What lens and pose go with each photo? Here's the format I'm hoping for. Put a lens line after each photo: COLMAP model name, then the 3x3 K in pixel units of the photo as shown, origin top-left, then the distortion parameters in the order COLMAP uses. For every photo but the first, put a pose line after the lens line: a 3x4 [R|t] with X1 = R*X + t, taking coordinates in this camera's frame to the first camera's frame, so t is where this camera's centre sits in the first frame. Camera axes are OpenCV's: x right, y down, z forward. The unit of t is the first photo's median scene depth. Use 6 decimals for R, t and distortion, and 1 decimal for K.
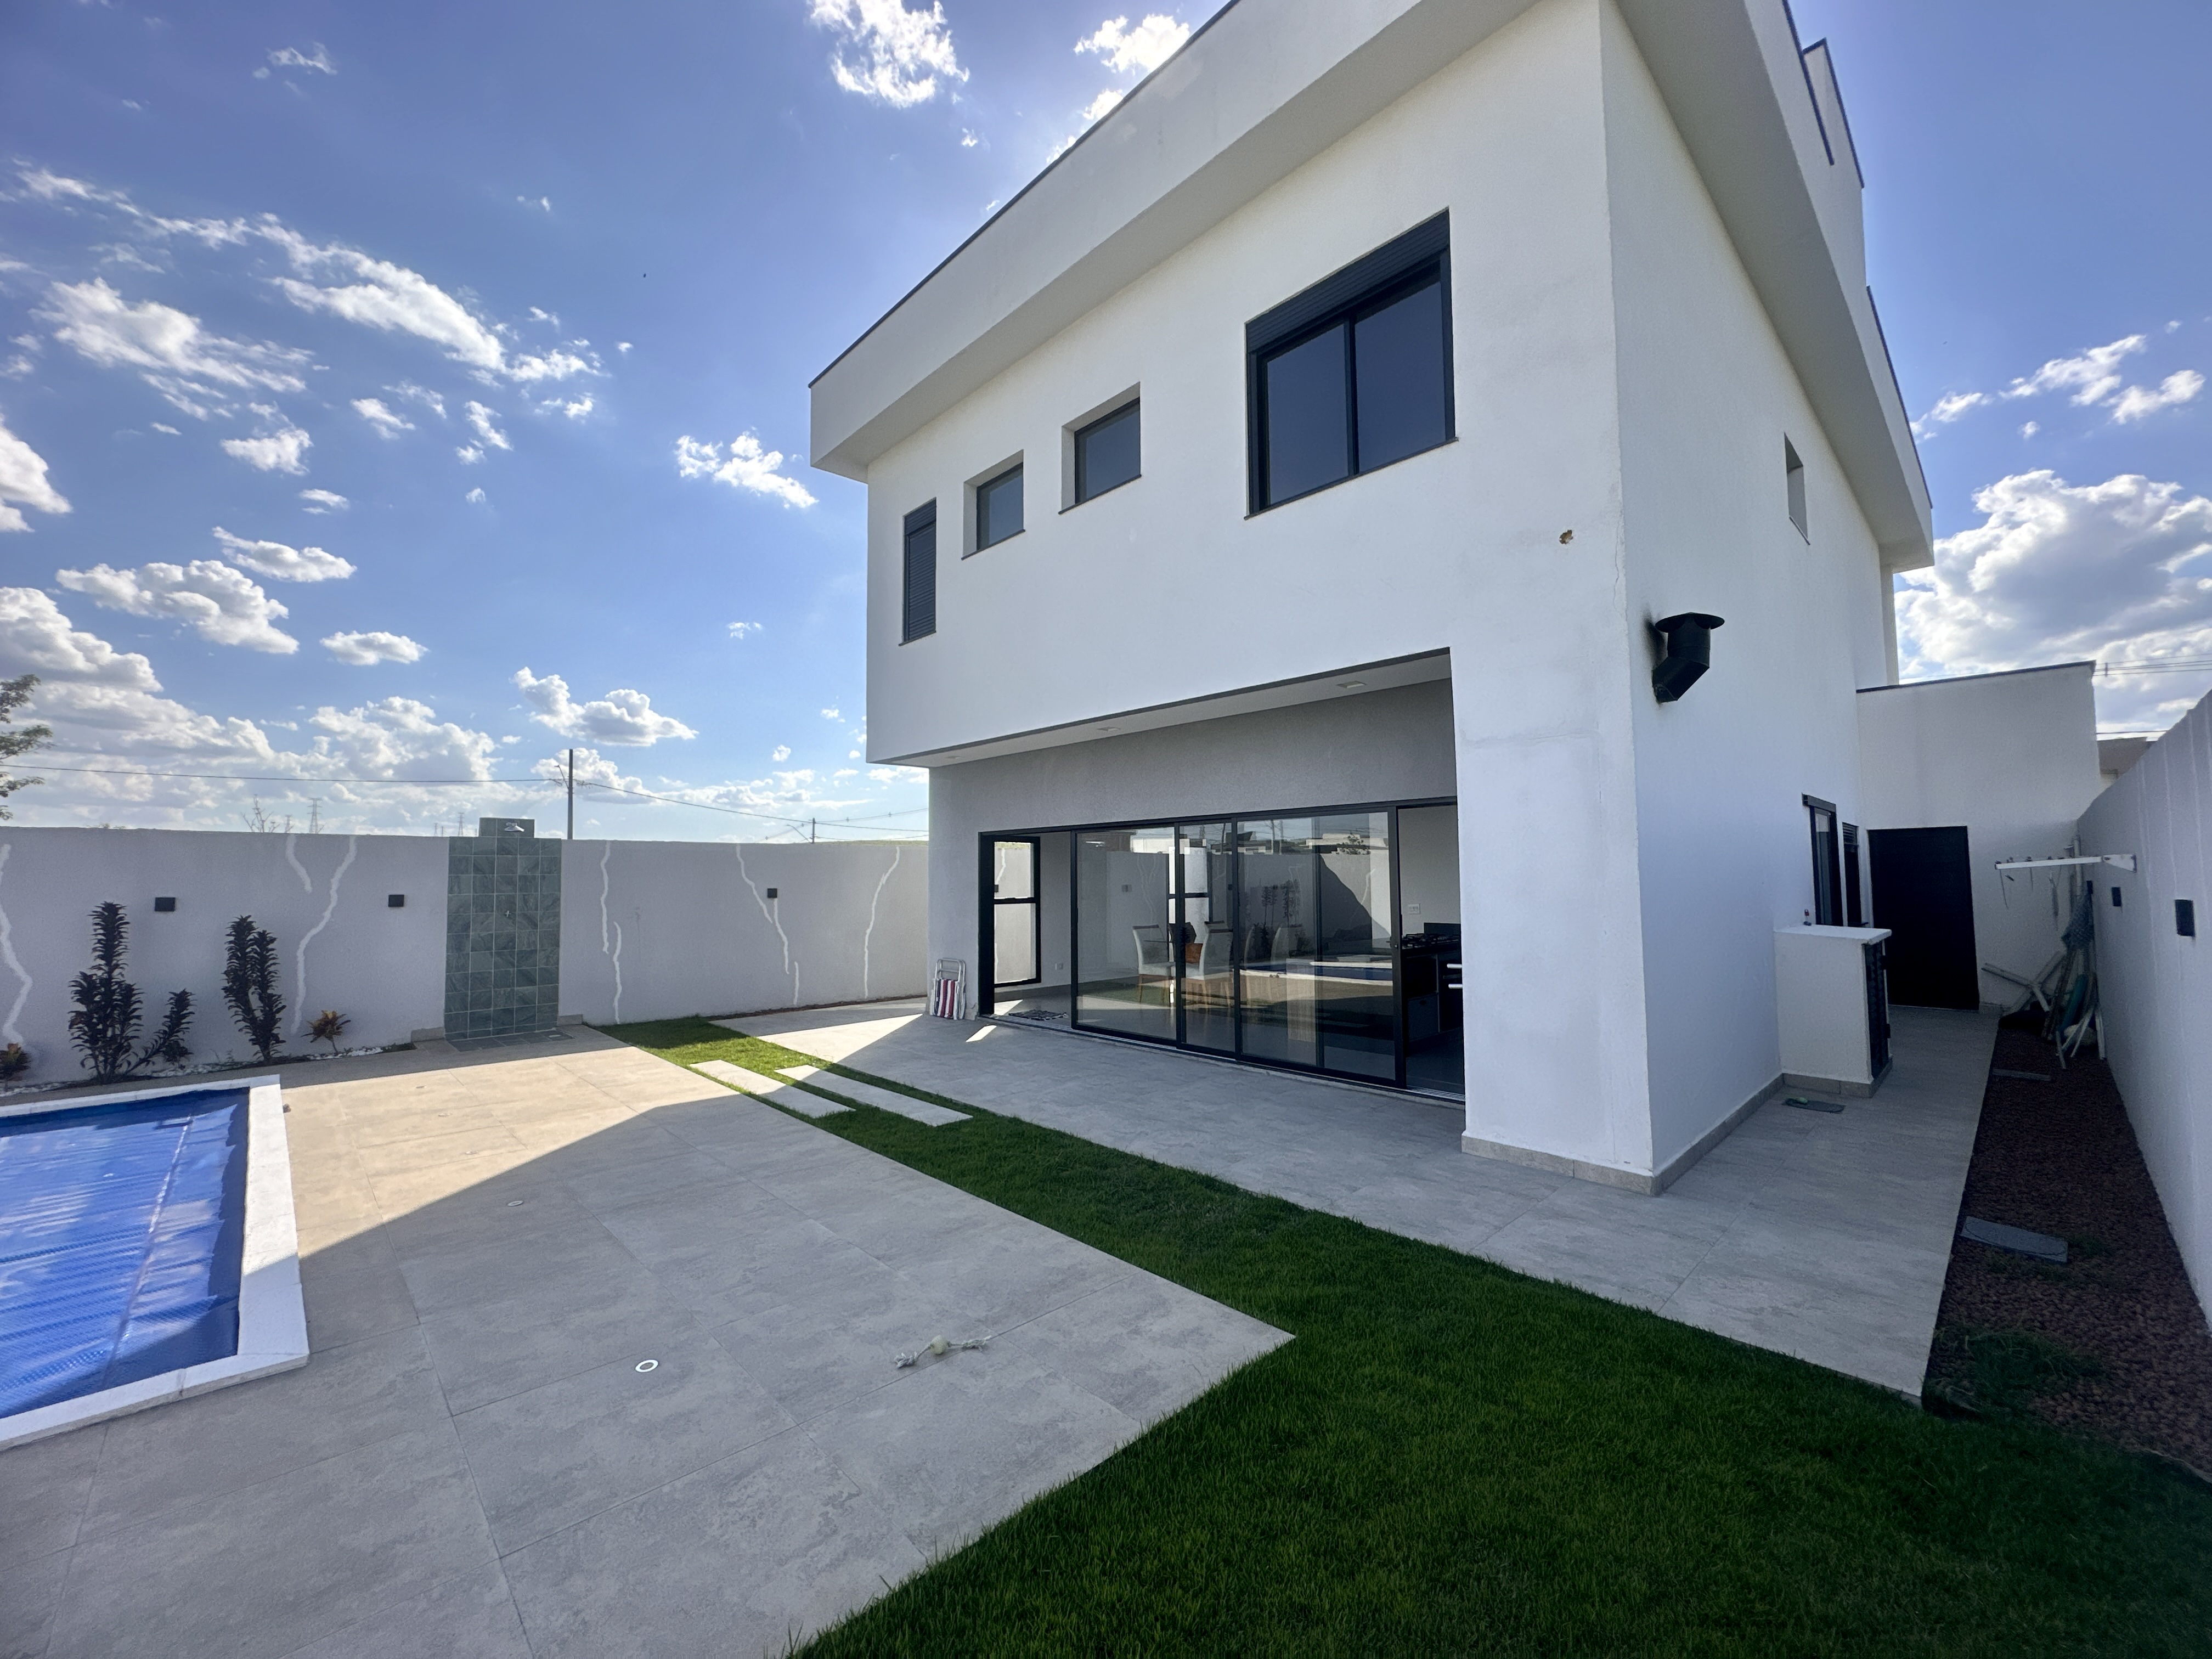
lens RADIAL K [[891.9, 0, 1108.9], [0, 891.9, 821.8], [0, 0, 1]] dist [-0.005188, 0.002705]
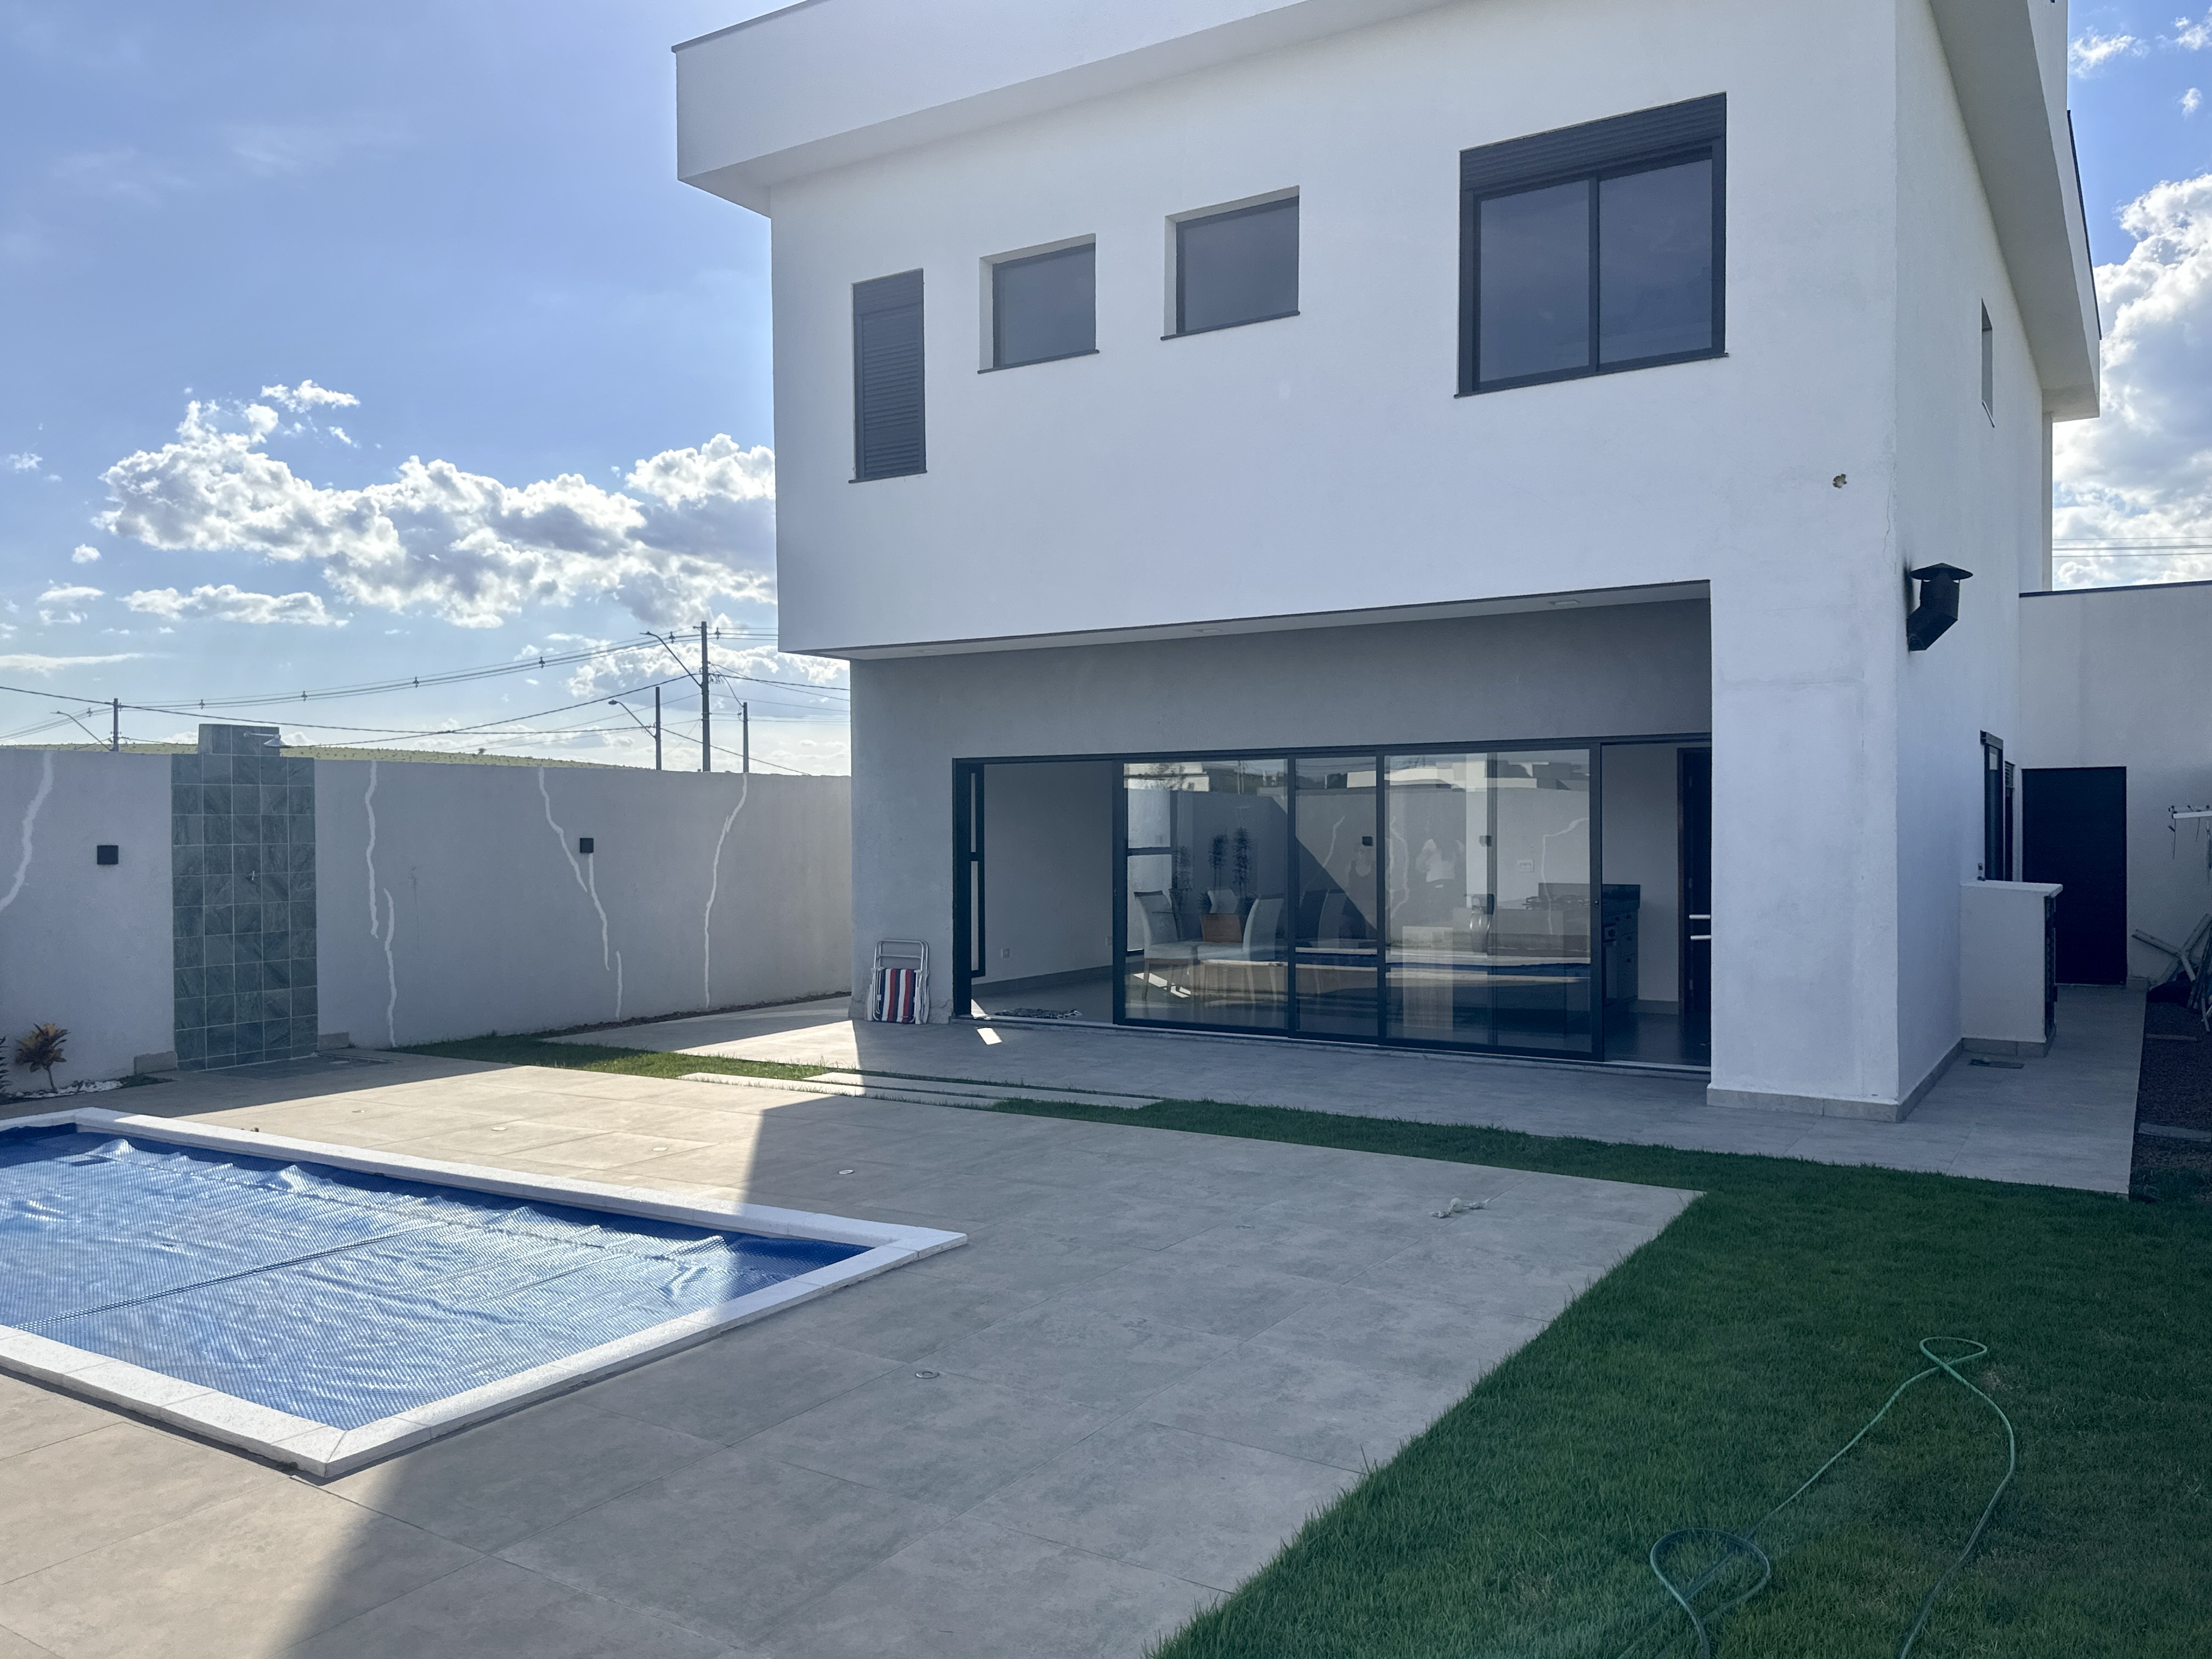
lens RADIAL K [[1702.6, 0, 1107.2], [0, 1702.6, 843.5], [0, 0, 1]] dist [0.063620, -0.069650]
pose [[0.967089, 0.000907, 0.254437, -0.407821], [-0.019662, 0.997270, 0.071176, -0.020613], [-0.253678, -0.073836, 0.964467, -0.355609]]
